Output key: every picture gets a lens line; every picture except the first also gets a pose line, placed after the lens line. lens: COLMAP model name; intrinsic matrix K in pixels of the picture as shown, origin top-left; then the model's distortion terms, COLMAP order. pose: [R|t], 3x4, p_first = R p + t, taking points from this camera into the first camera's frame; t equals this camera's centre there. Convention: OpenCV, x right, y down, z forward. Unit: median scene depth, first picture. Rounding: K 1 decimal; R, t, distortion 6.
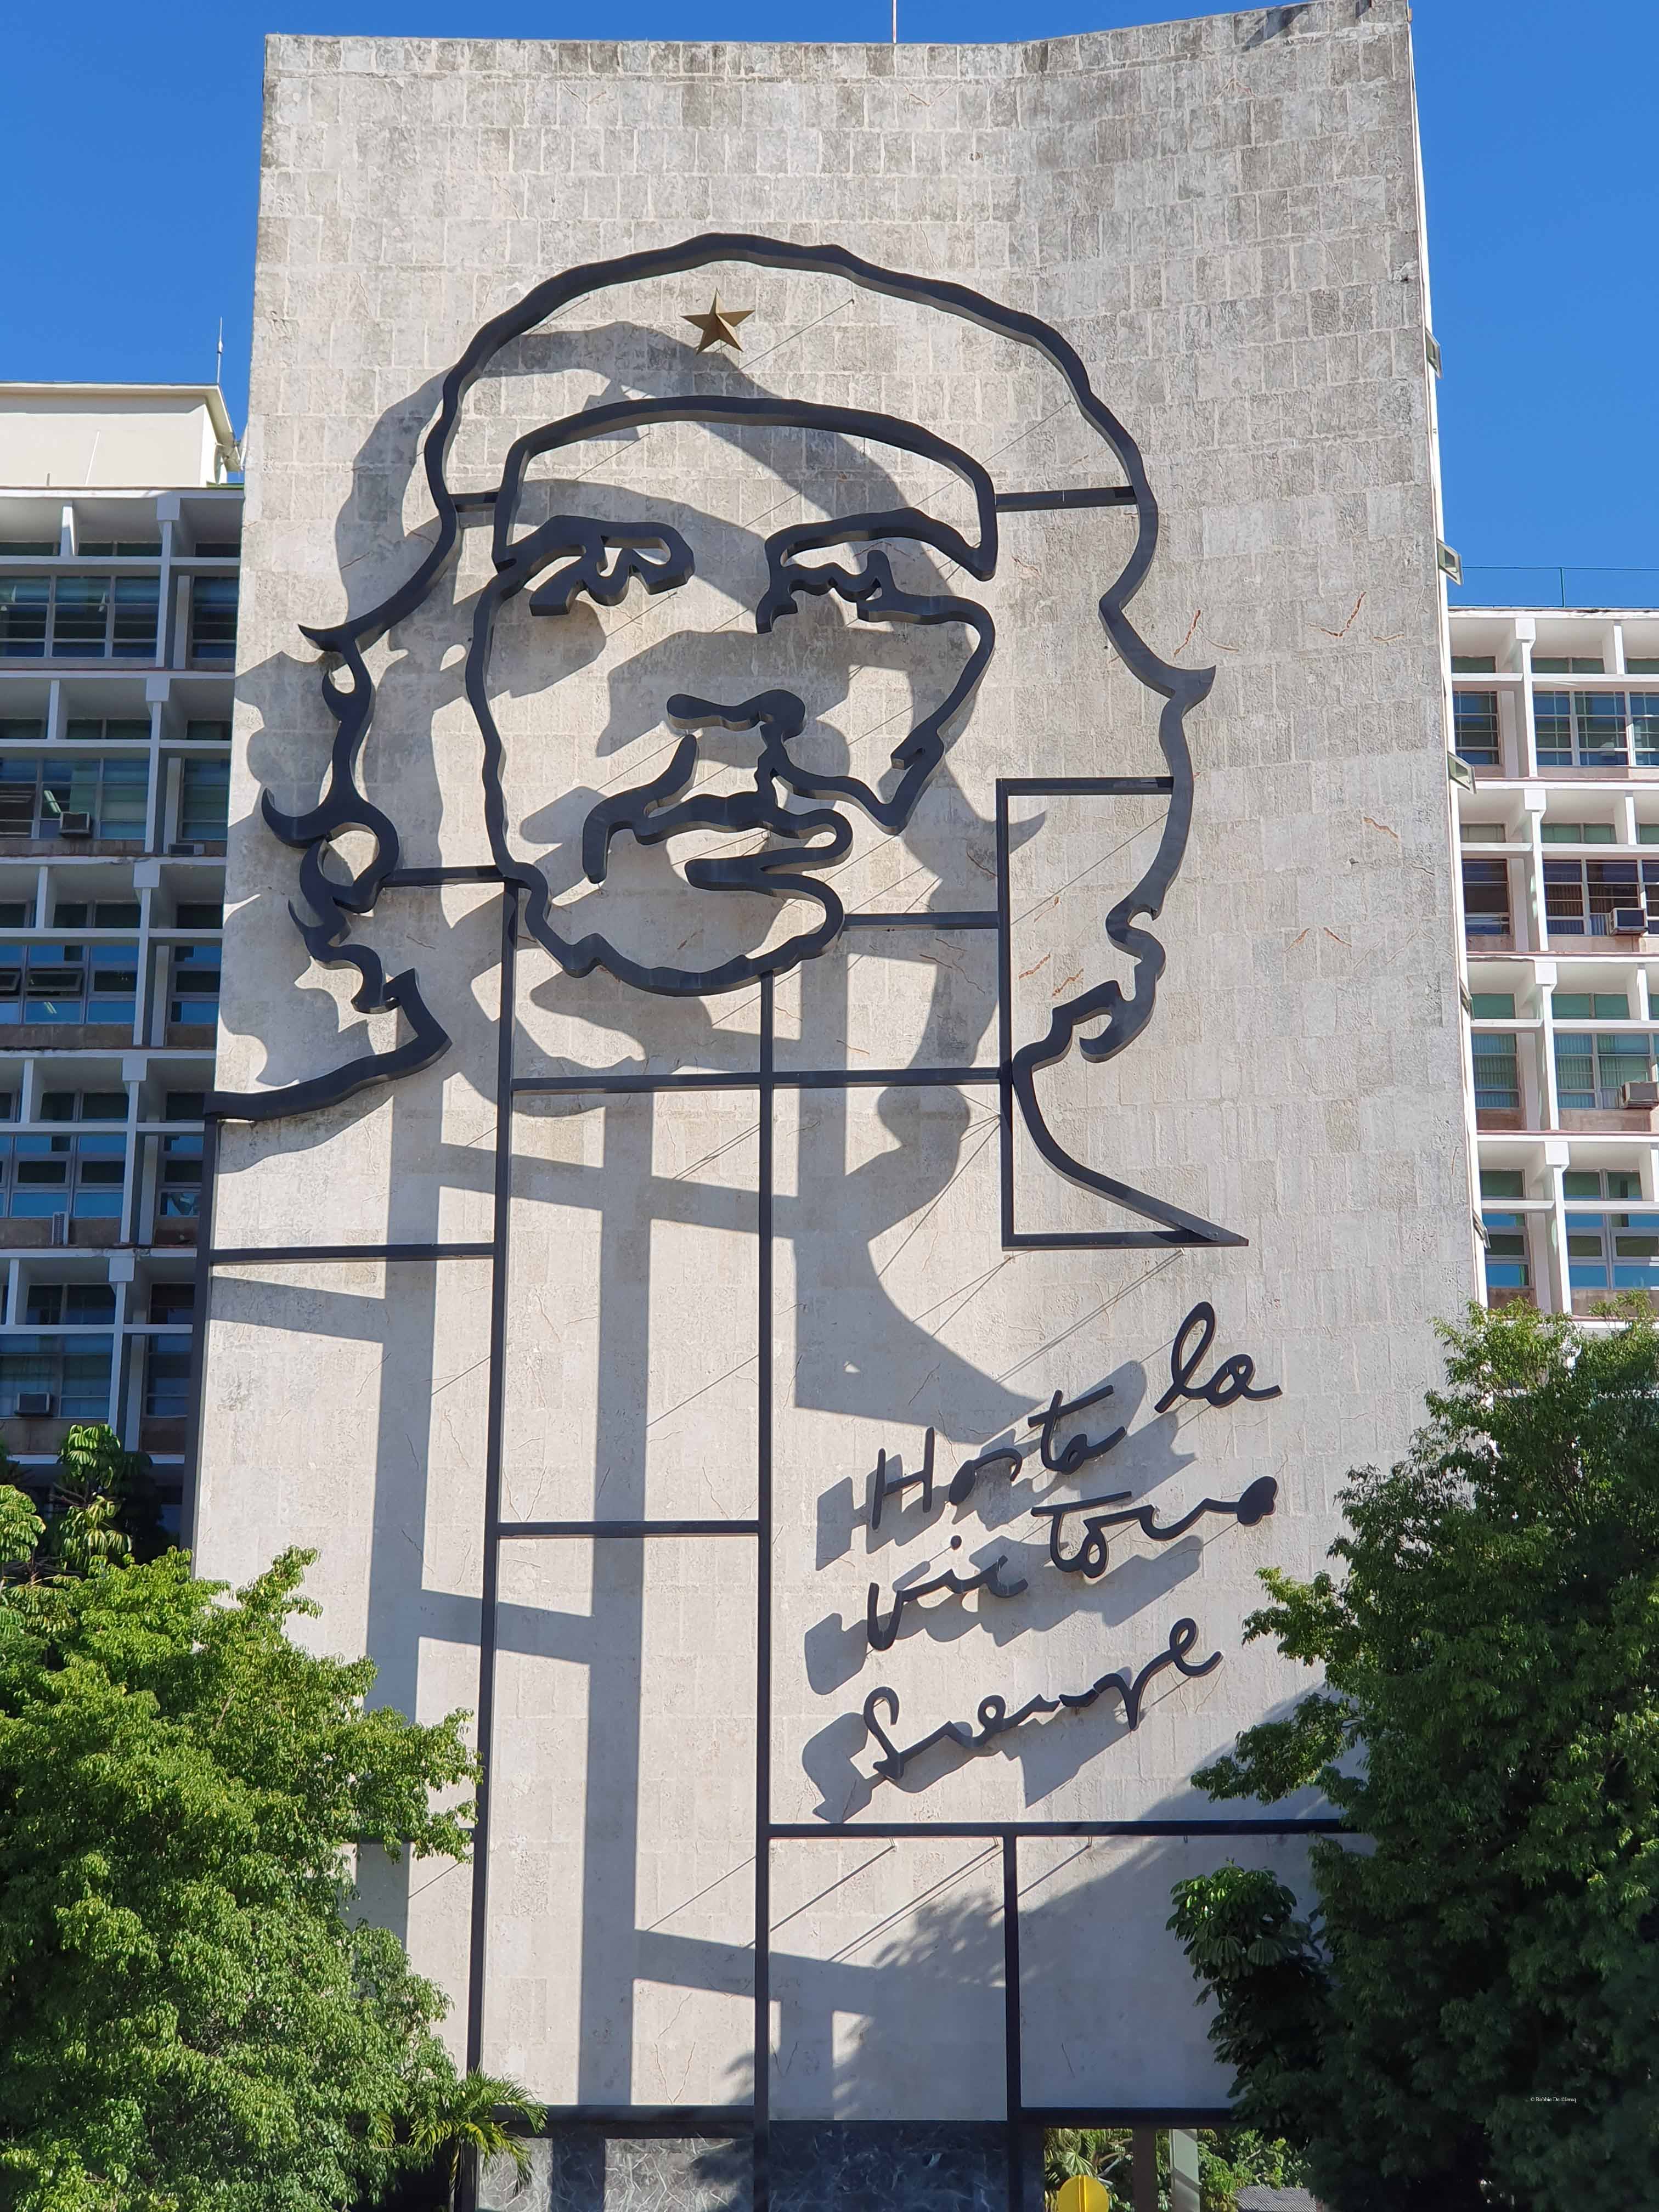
lens RADIAL K [[3506.4, 0, 841.3], [0, 3506.4, 1106.4], [0, 0, 1]] dist [0.075449, -0.186899]
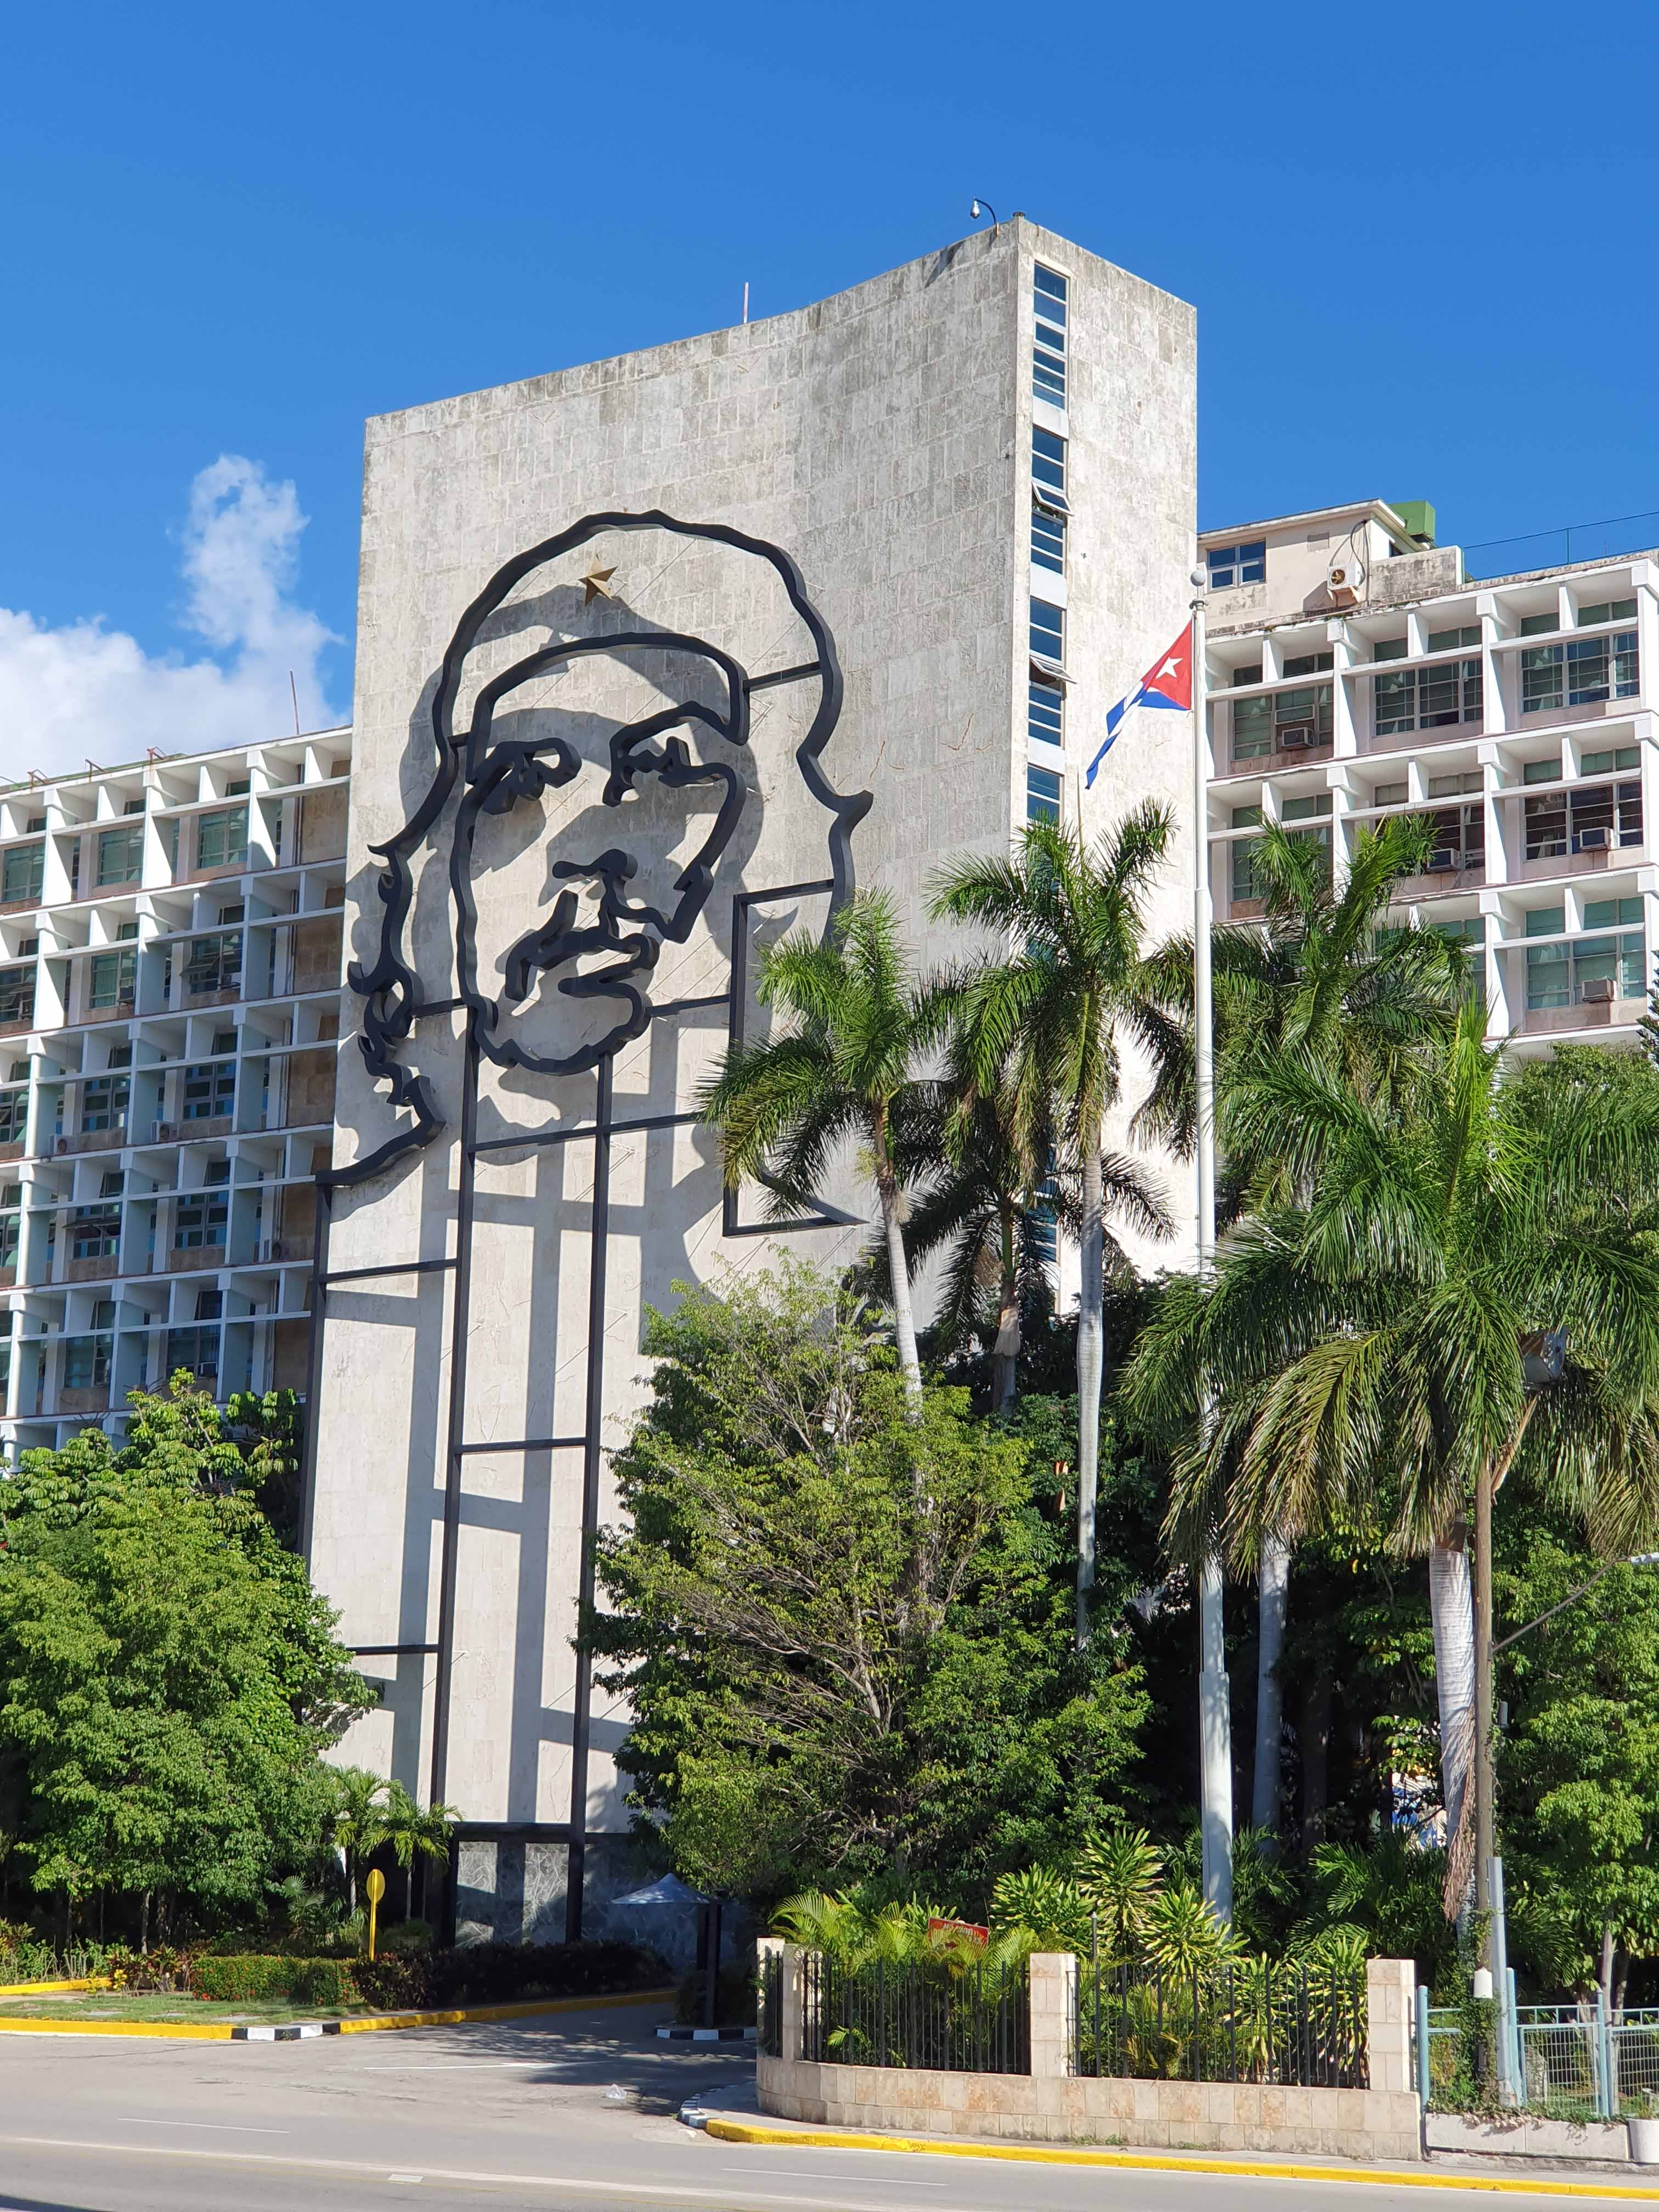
lens RADIAL K [[3433.0, 0, 825.8], [0, 3433.0, 1163.3], [0, 0, 1]] dist [0.126050, -0.081022]
pose [[0.843357, -0.088738, -0.529976, 0.757840], [0.138201, 0.988913, 0.054338, -0.054973], [0.519278, -0.119069, 0.846270, -0.146264]]
